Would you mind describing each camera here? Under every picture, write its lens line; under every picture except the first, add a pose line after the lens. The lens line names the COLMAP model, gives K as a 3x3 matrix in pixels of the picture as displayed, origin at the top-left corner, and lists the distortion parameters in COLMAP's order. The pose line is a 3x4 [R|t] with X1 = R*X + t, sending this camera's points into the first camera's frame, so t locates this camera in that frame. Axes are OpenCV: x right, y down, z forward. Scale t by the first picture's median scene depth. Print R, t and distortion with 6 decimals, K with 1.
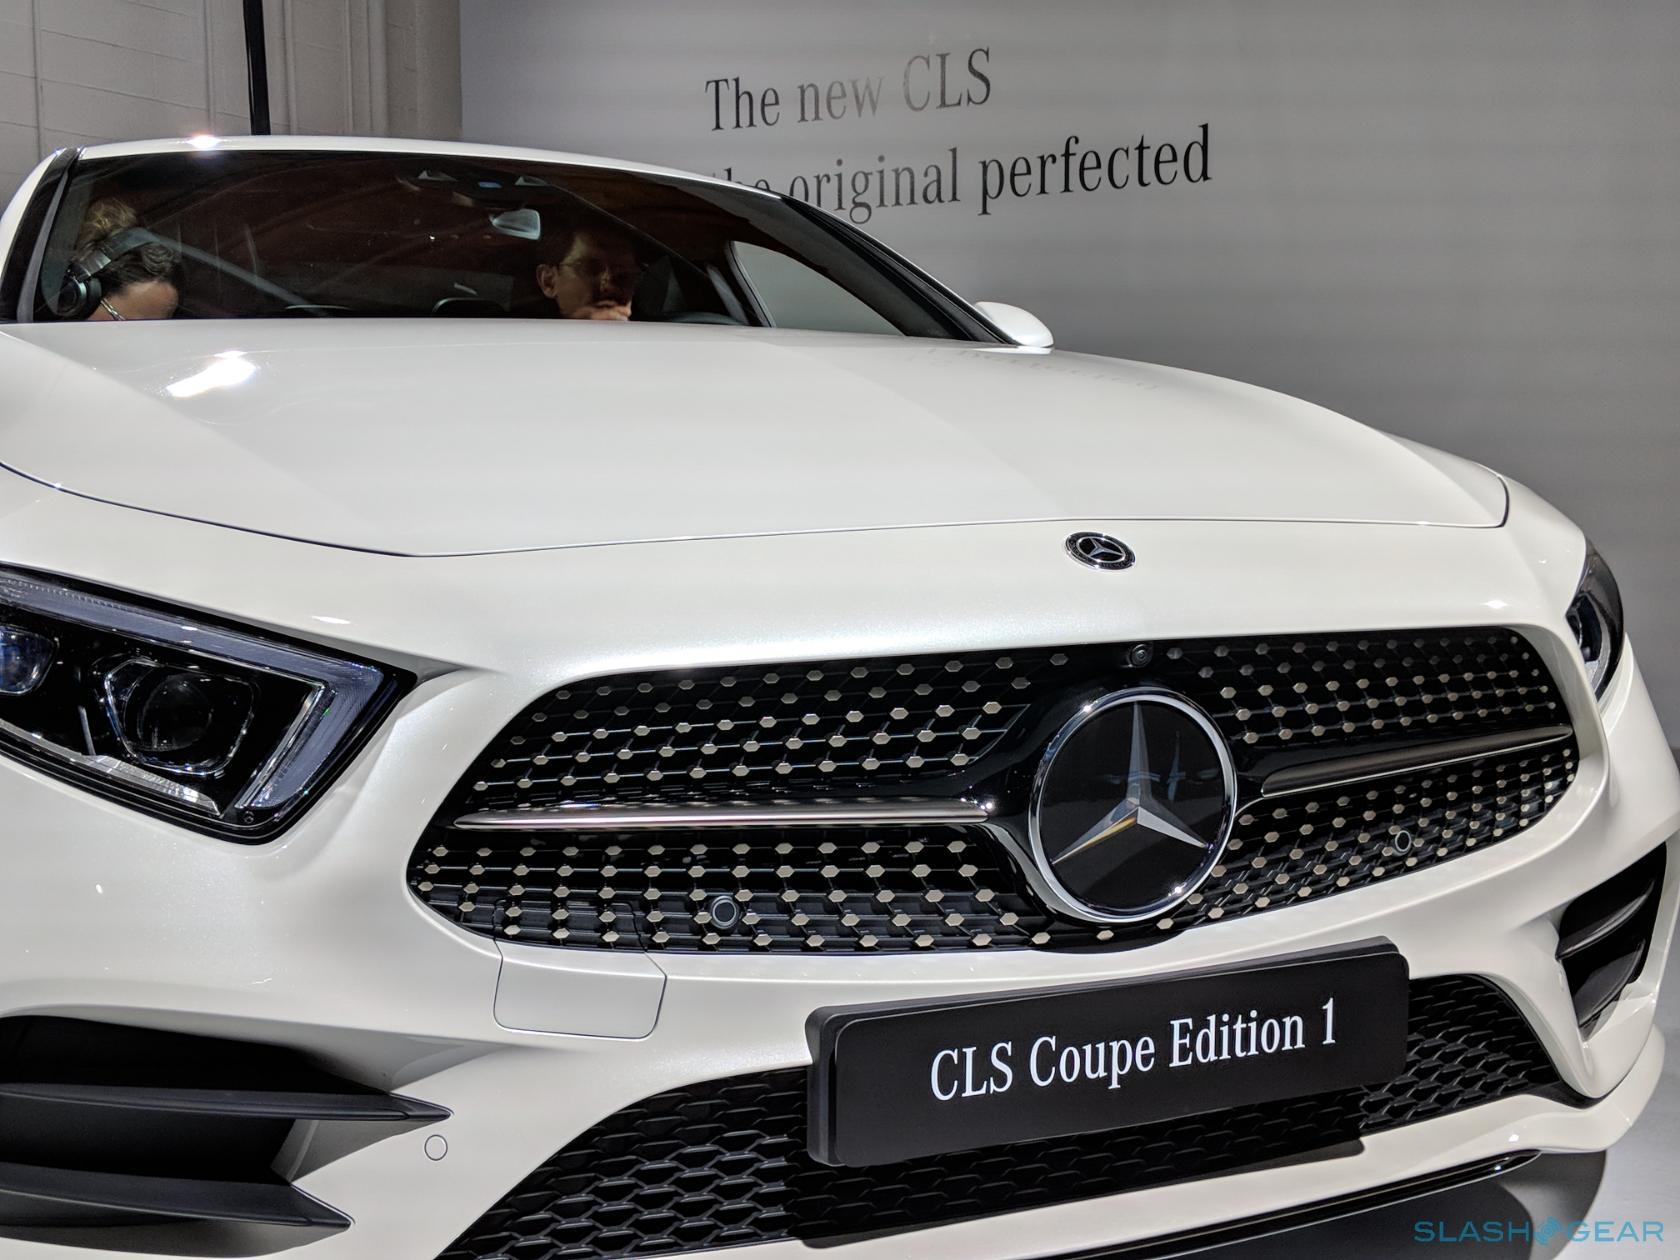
lens RADIAL K [[1932.9, 0, 872.2], [0, 1932.9, 633.7], [0, 0, 1]] dist [0.278150, -1.077038]
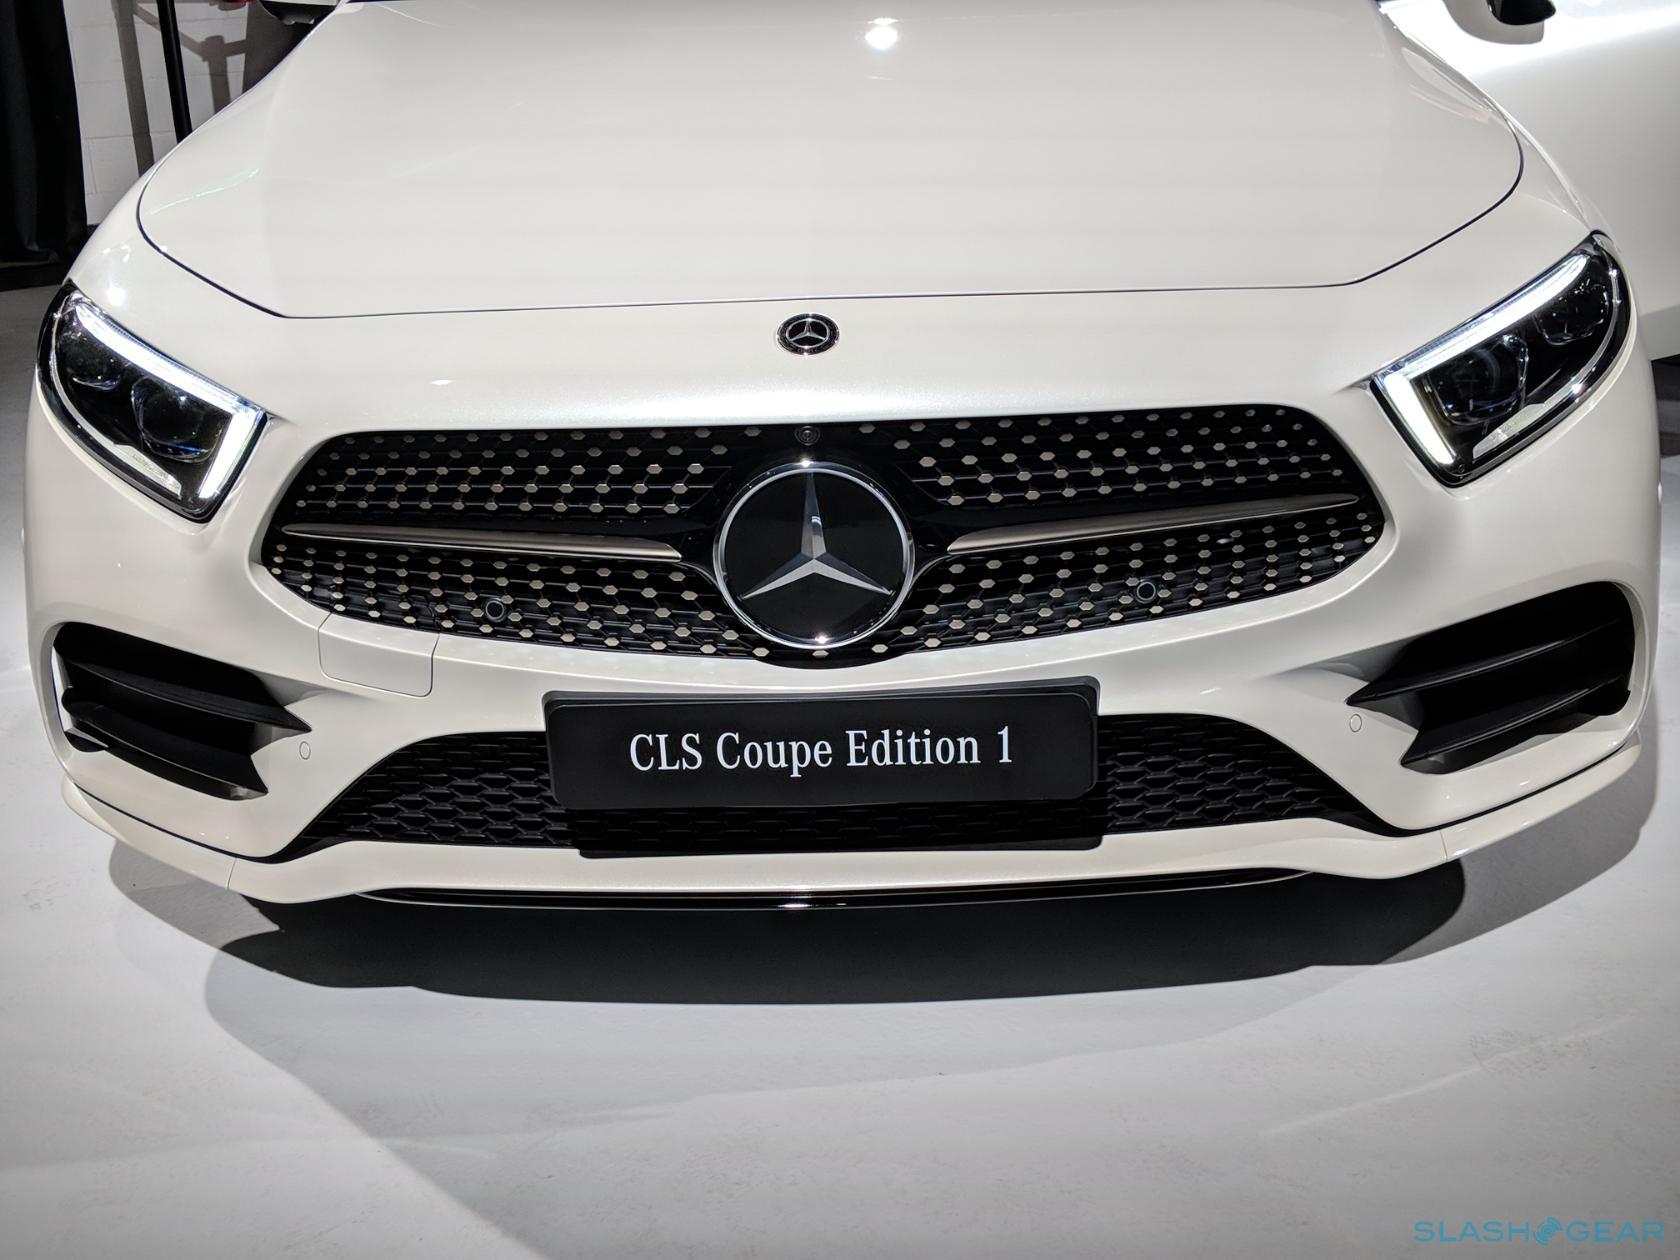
lens RADIAL K [[1932.9, 0, 840.0], [0, 1932.9, 630.0], [0, 0, 1]] dist [0.237703, -0.685620]
pose [[0.904501, 0.120597, -0.409064, 0.636057], [-0.009143, 0.964448, 0.264116, -0.180658], [0.426373, -0.235153, 0.873447, -0.035813]]
